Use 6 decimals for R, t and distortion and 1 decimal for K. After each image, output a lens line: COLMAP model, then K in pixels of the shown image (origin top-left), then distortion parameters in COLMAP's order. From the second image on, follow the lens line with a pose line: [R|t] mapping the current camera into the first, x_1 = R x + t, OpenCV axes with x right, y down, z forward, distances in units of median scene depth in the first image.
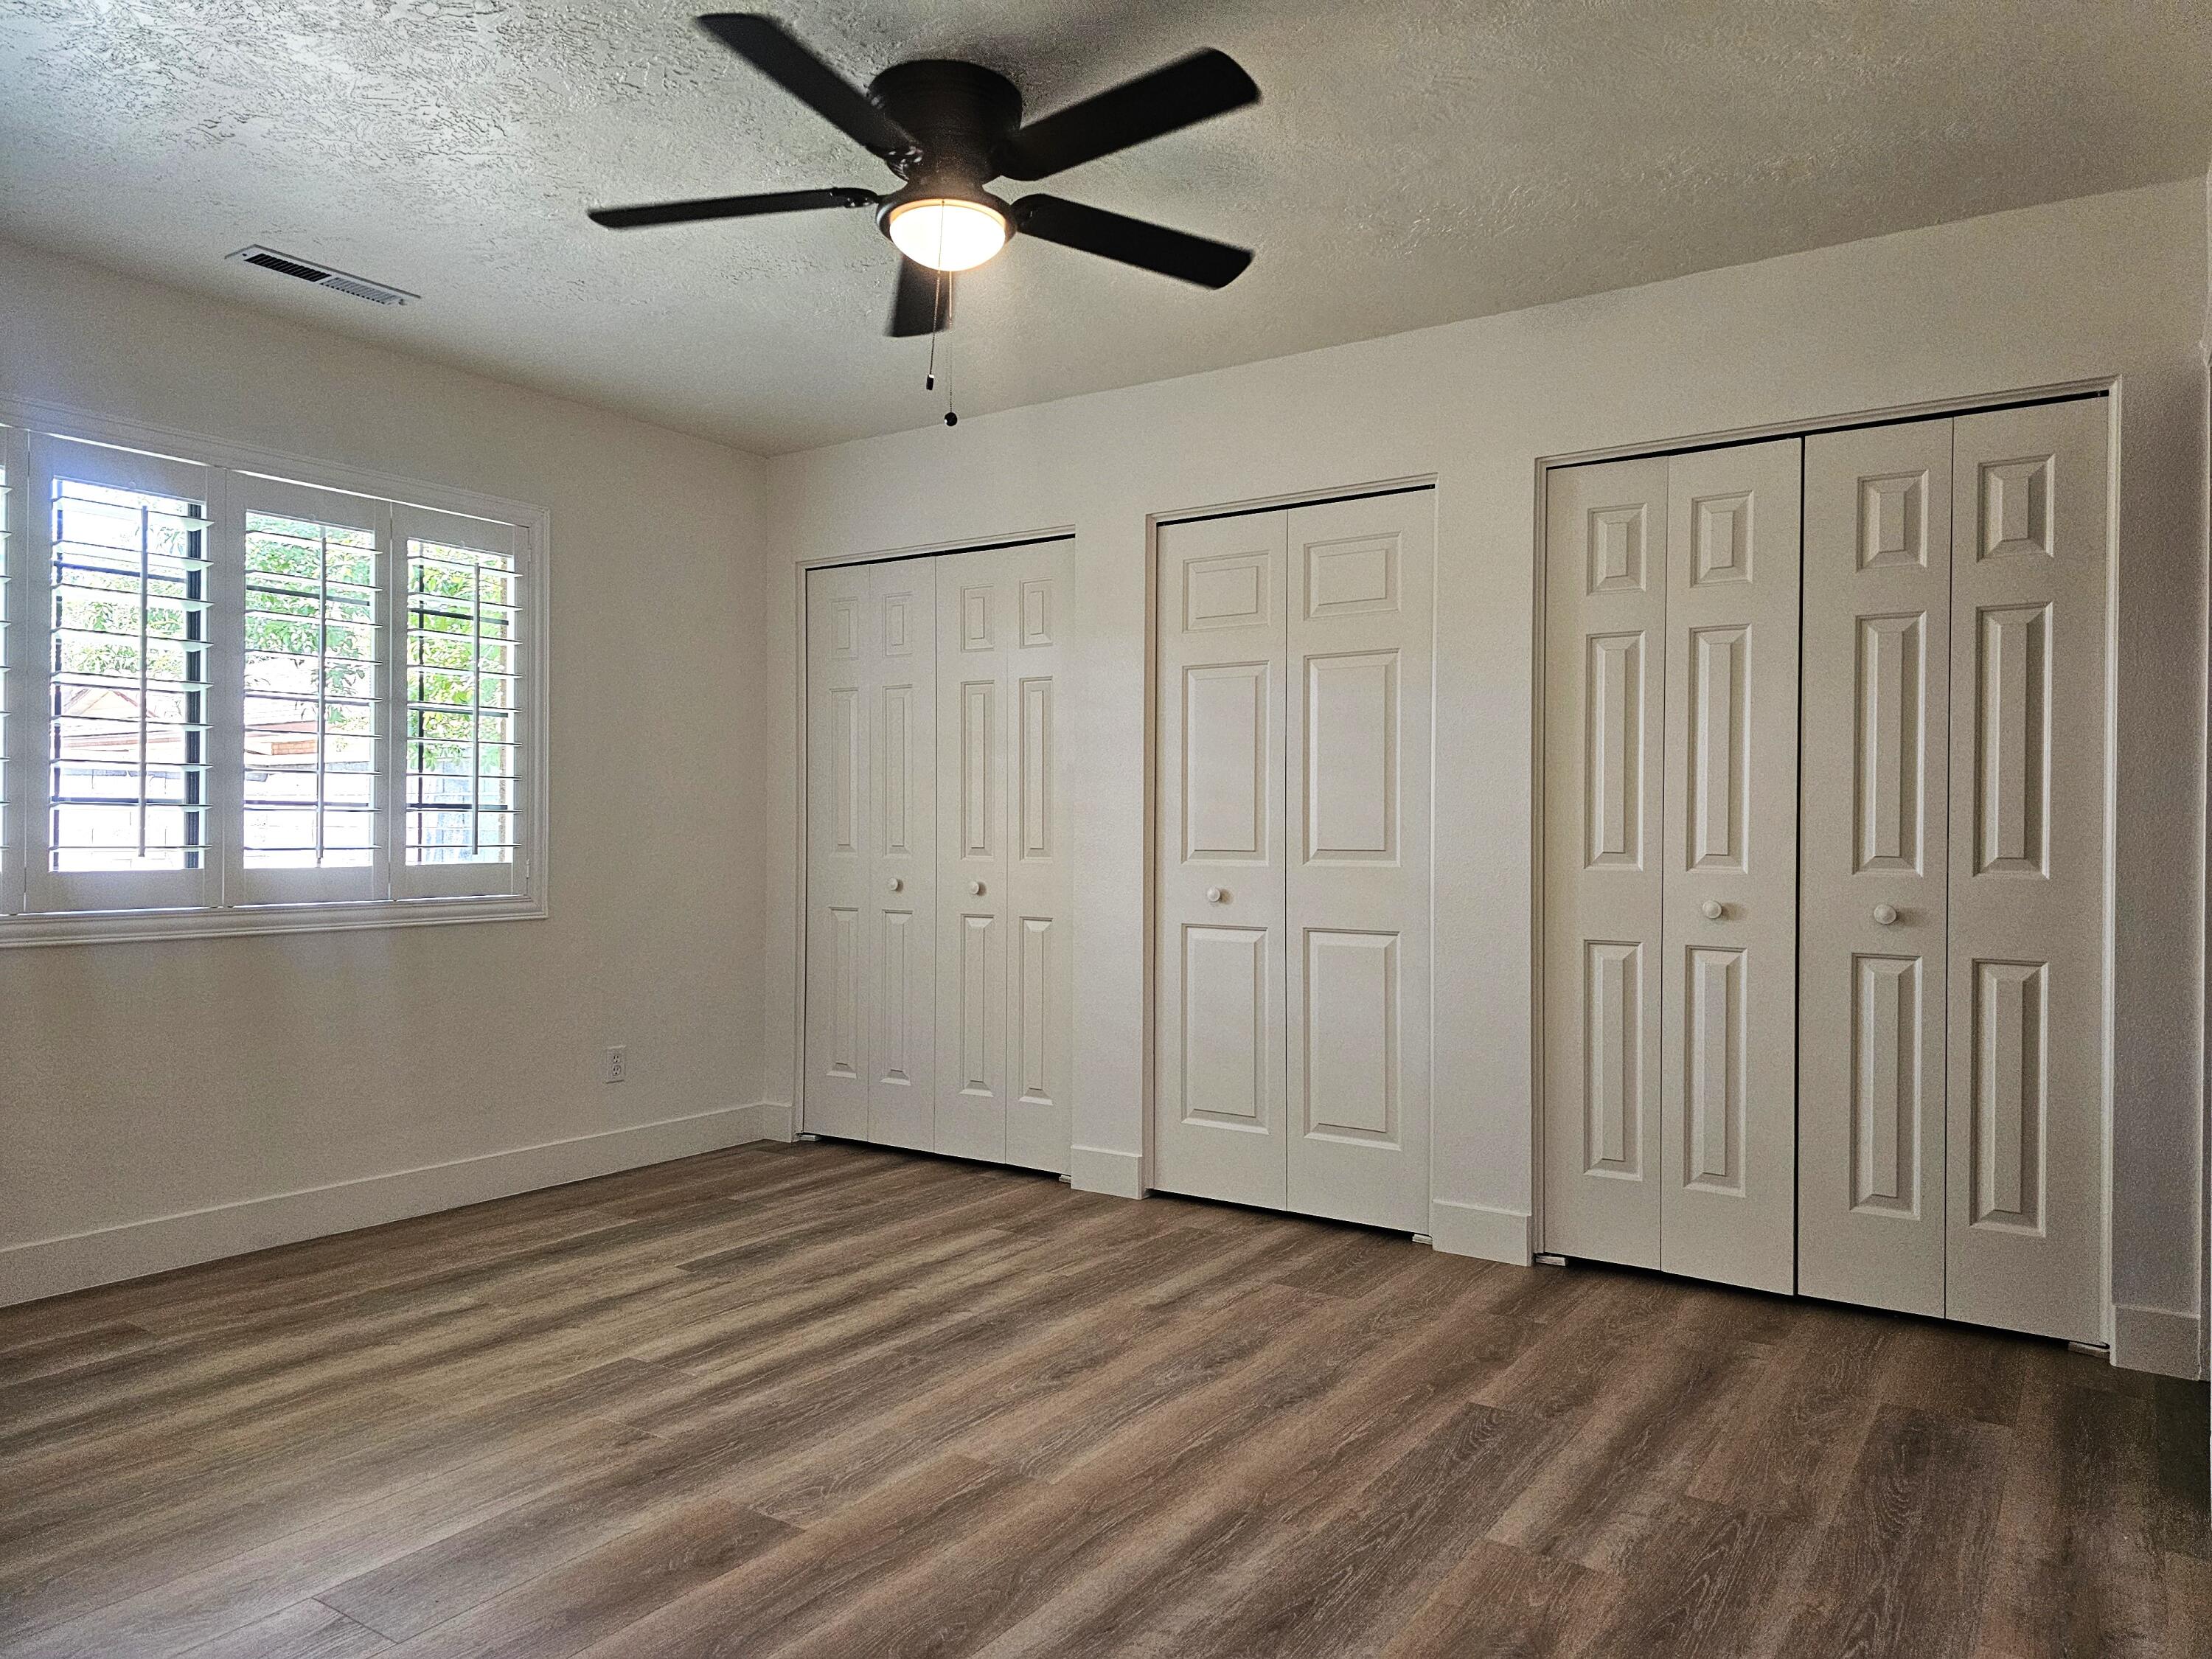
lens RADIAL K [[1507.7, 0, 1103.4], [0, 1507.7, 822.6], [0, 0, 1]] dist [0.031292, -0.026512]
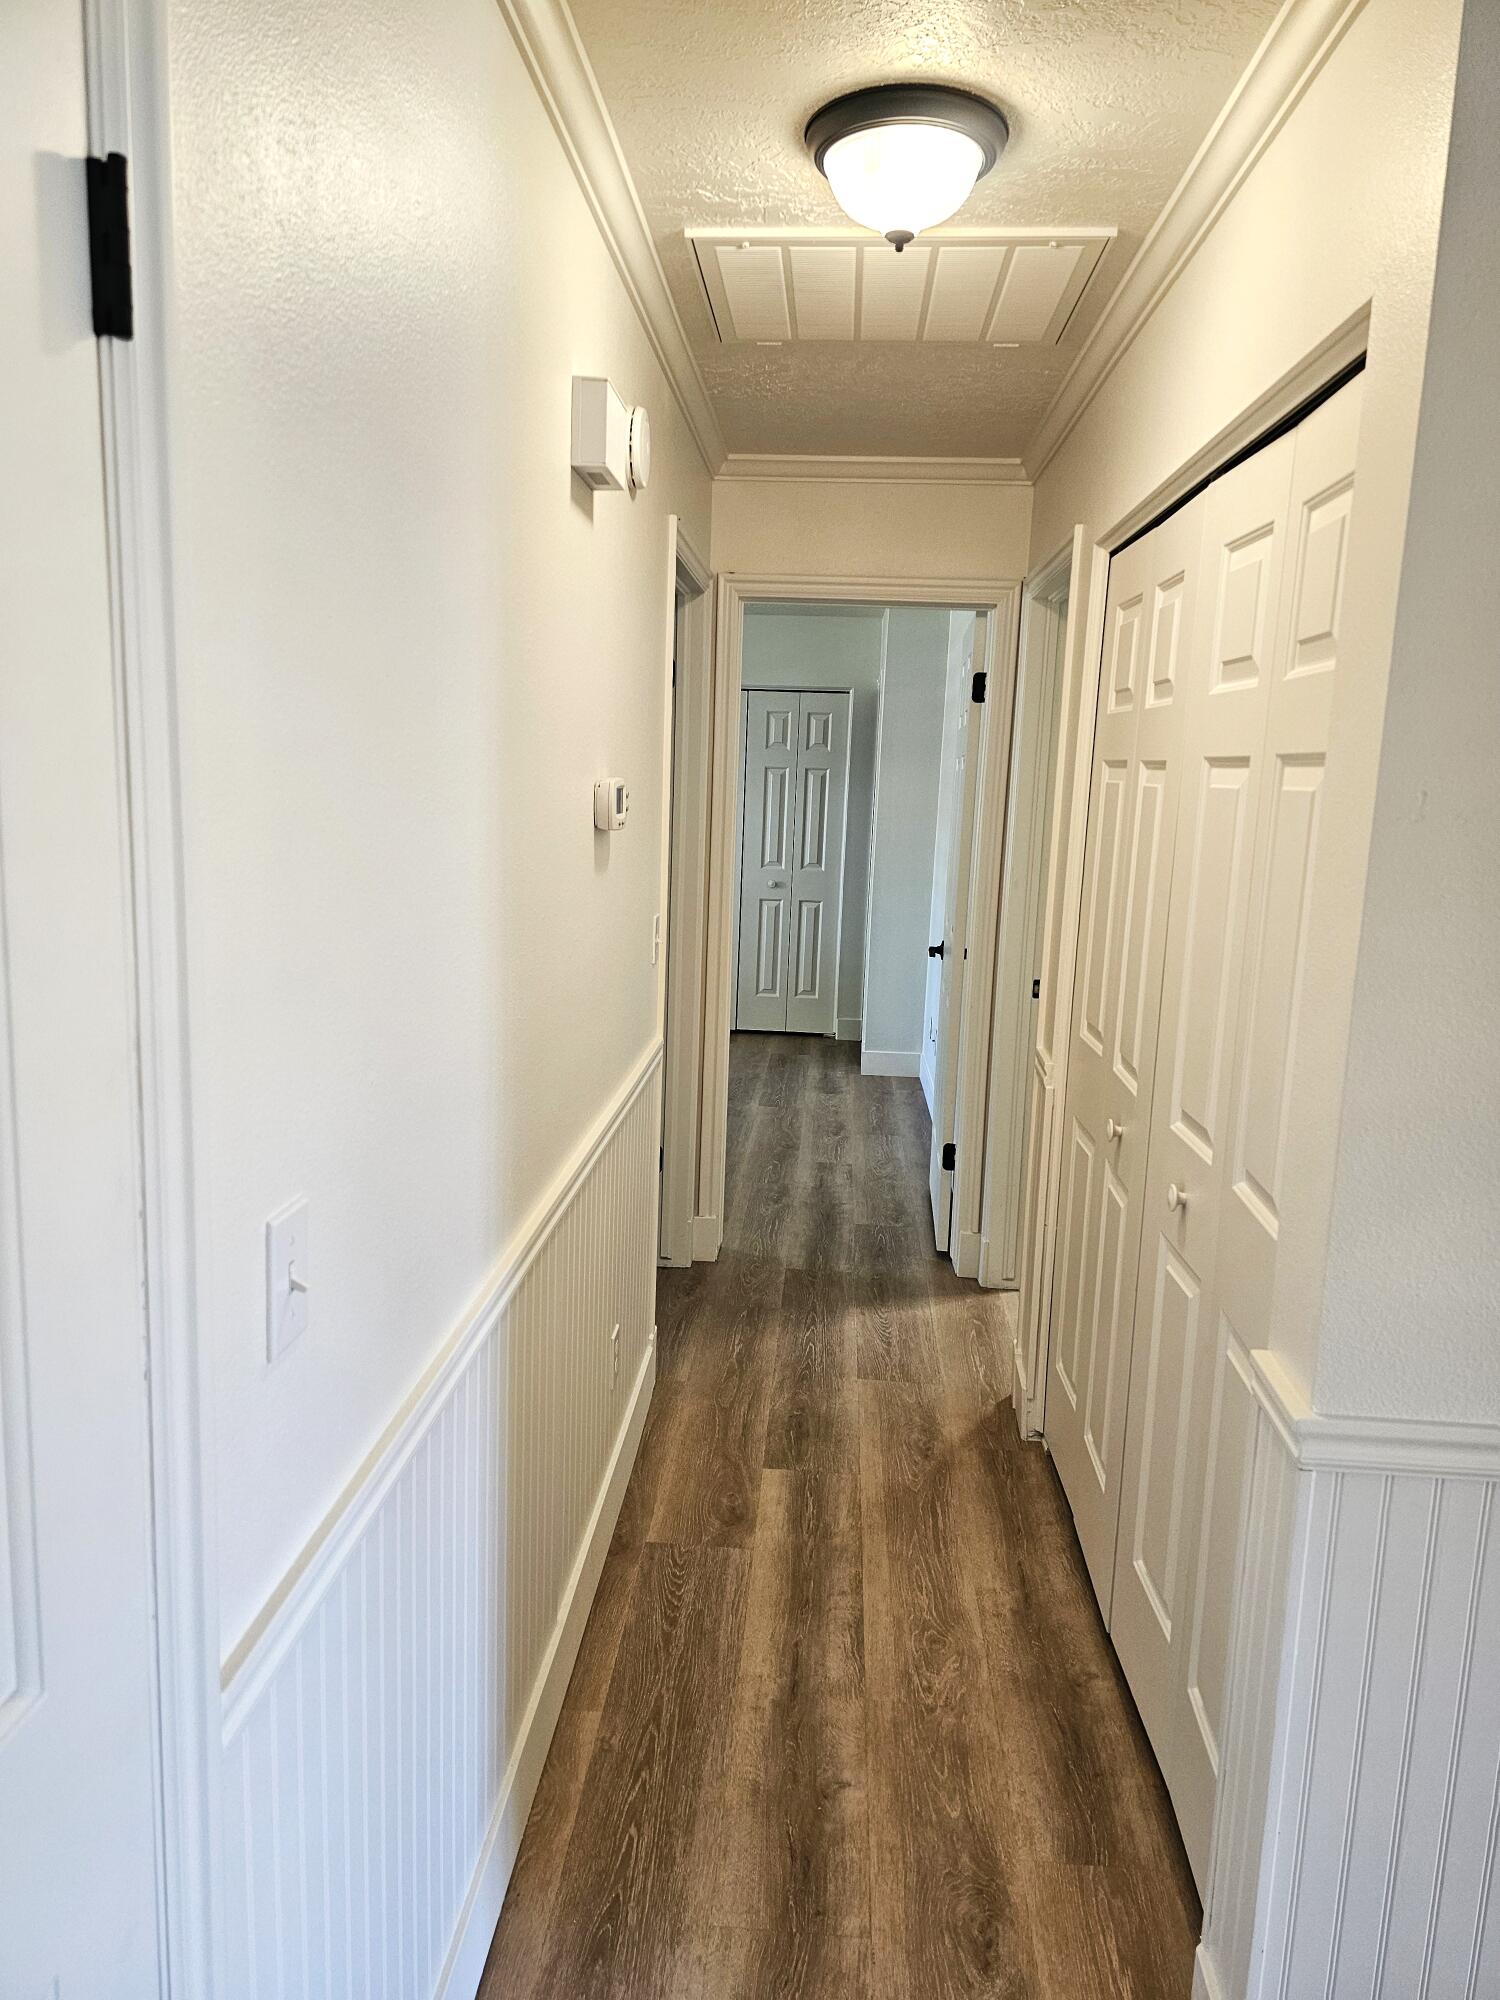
lens RADIAL K [[1363.2, 0, 748.7], [0, 1363.2, 996.5], [0, 0, 1]] dist [0.031292, -0.026512]
pose [[0.865837, -0.057860, 0.496969, -0.731988], [-0.030332, 0.985393, 0.167572, -0.147164], [-0.499405, -0.160164, 0.851435, -1.063449]]
